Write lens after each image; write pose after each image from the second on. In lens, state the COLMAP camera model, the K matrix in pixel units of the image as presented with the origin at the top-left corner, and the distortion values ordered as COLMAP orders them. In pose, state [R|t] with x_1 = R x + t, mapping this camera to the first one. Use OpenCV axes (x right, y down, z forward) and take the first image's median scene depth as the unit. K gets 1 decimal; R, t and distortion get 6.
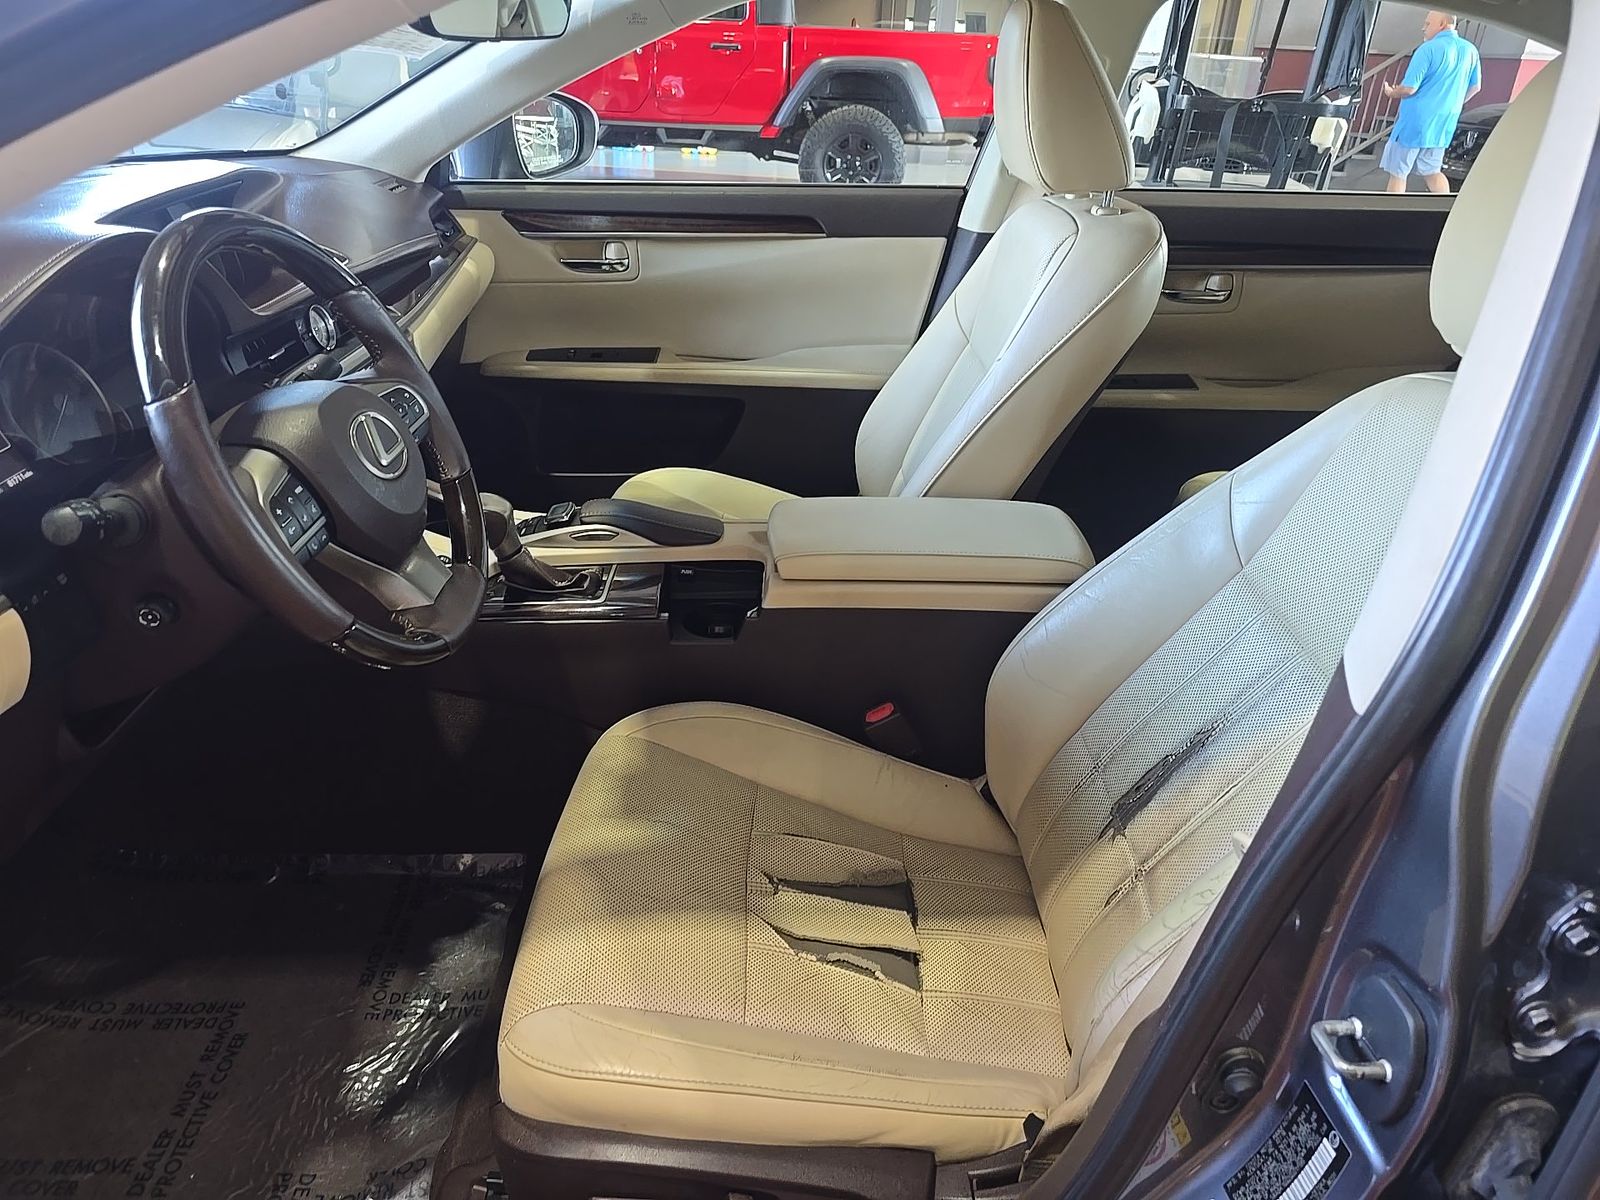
lens RADIAL K [[1082.9, 0, 804.4], [0, 1082.9, 595.6], [0, 0, 1]] dist [0.024260, -0.026496]
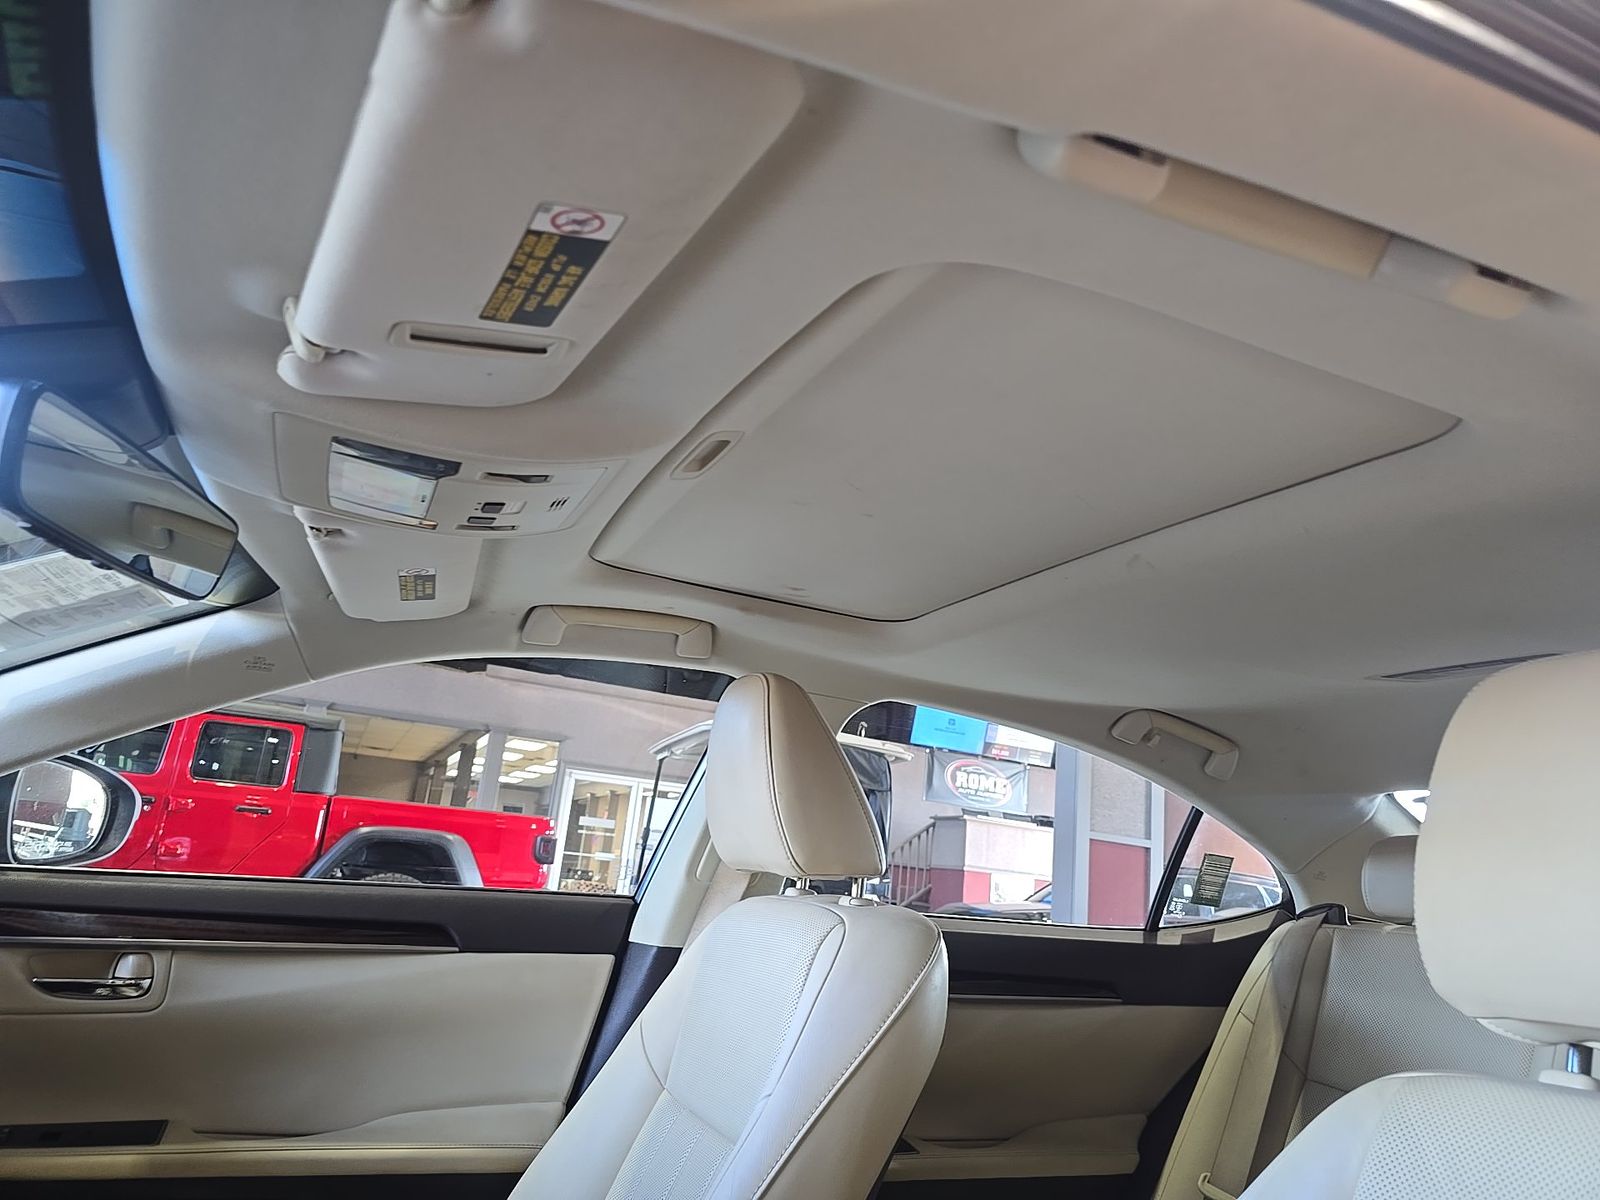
lens RADIAL K [[1082.9, 0, 793.6], [0, 1082.9, 587.4], [0, 0, 1]] dist [0.024260, -0.026496]
pose [[0.918509, 0.146728, 0.367169, -0.075417], [0.125467, 0.772454, -0.622554, -0.022899], [-0.374967, 0.617889, 0.691096, 0.215951]]
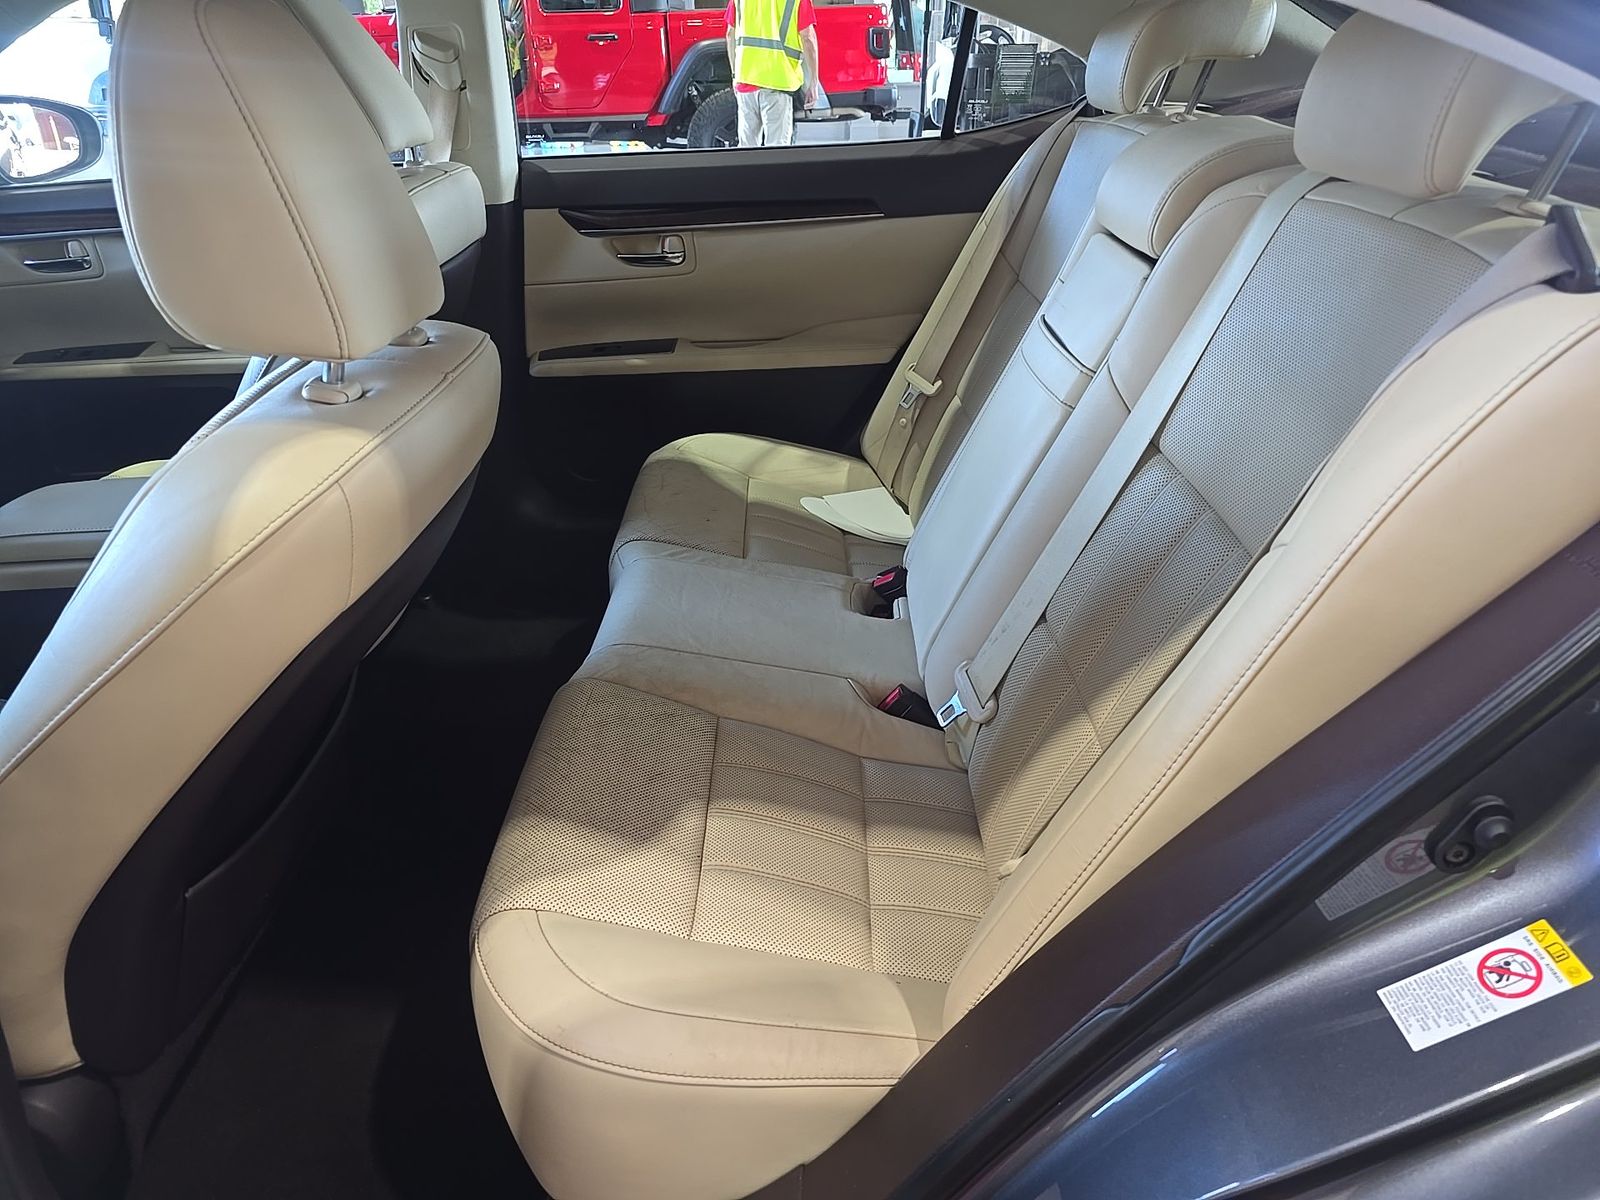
lens RADIAL K [[1082.9, 0, 791.7], [0, 1082.9, 600.2], [0, 0, 1]] dist [0.024260, -0.026496]
pose [[0.997877, -0.049499, -0.042319, 0.501587], [0.050136, 0.998642, 0.014128, 0.028805], [0.041562, -0.016220, 0.999004, 0.003131]]
